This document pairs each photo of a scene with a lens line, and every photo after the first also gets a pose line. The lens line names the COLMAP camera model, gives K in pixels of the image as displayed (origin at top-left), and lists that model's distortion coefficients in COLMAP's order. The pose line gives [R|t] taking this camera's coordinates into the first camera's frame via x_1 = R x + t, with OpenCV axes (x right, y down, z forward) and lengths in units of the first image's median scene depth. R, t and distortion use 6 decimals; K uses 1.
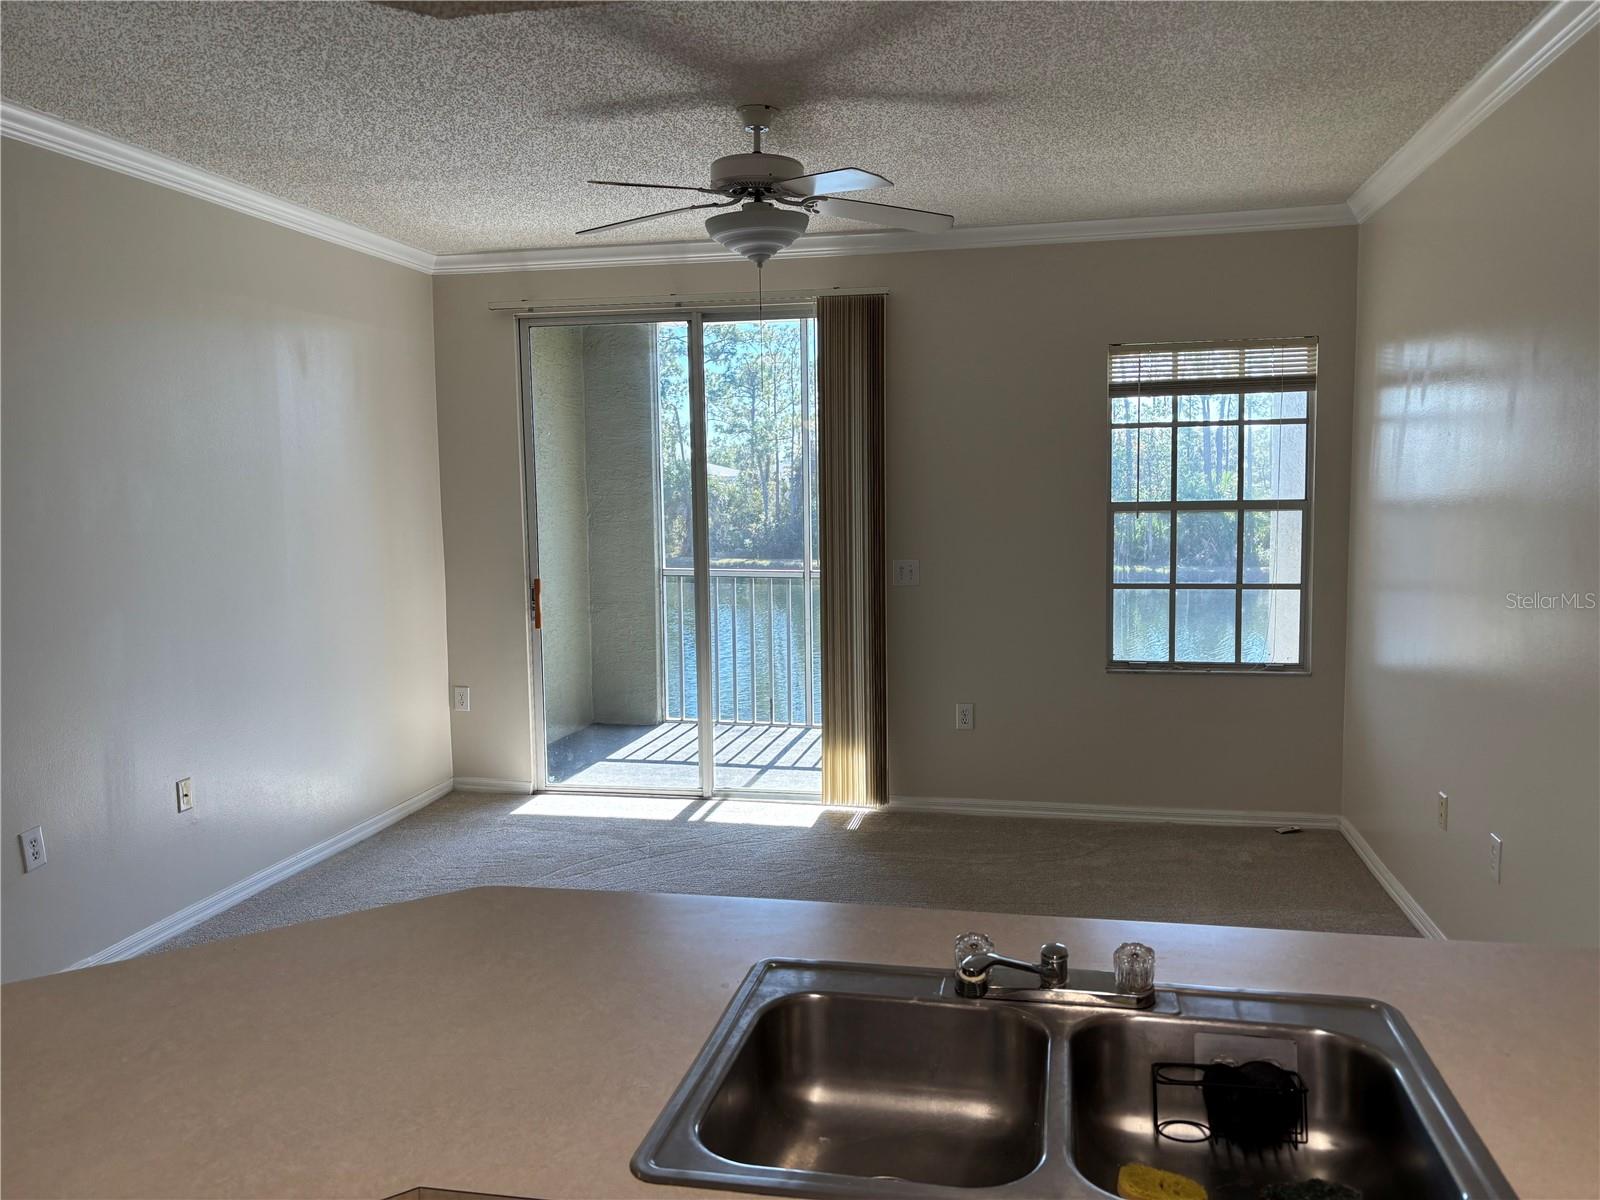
lens RADIAL K [[1202.2, 0, 810.2], [0, 1202.2, 613.0], [0, 0, 1]] dist [0.005387, -0.003172]
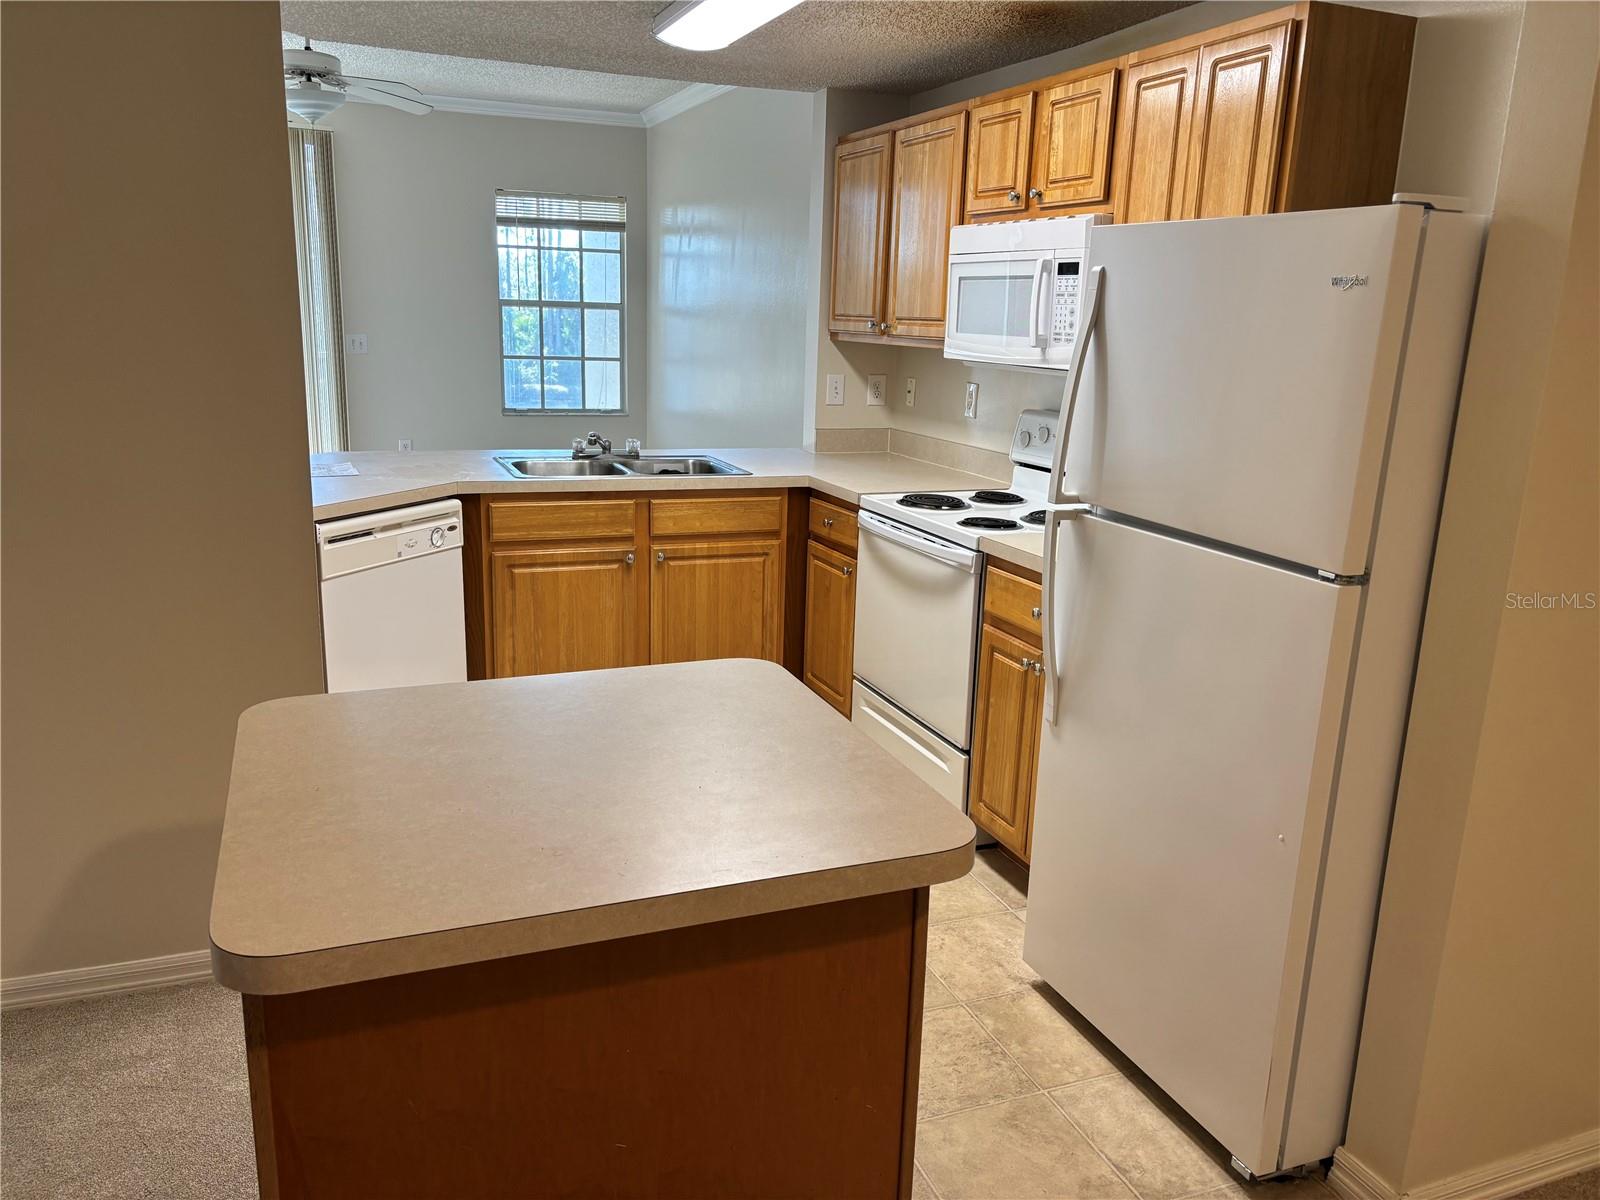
lens RADIAL K [[1202.2, 0, 807.9], [0, 1202.2, 598.2], [0, 0, 1]] dist [0.005387, -0.003172]
pose [[0.829504, -0.088682, 0.551415, -0.290597], [0.015436, 0.990576, 0.136090, 0.078901], [-0.558287, -0.104376, 0.823056, -0.478440]]
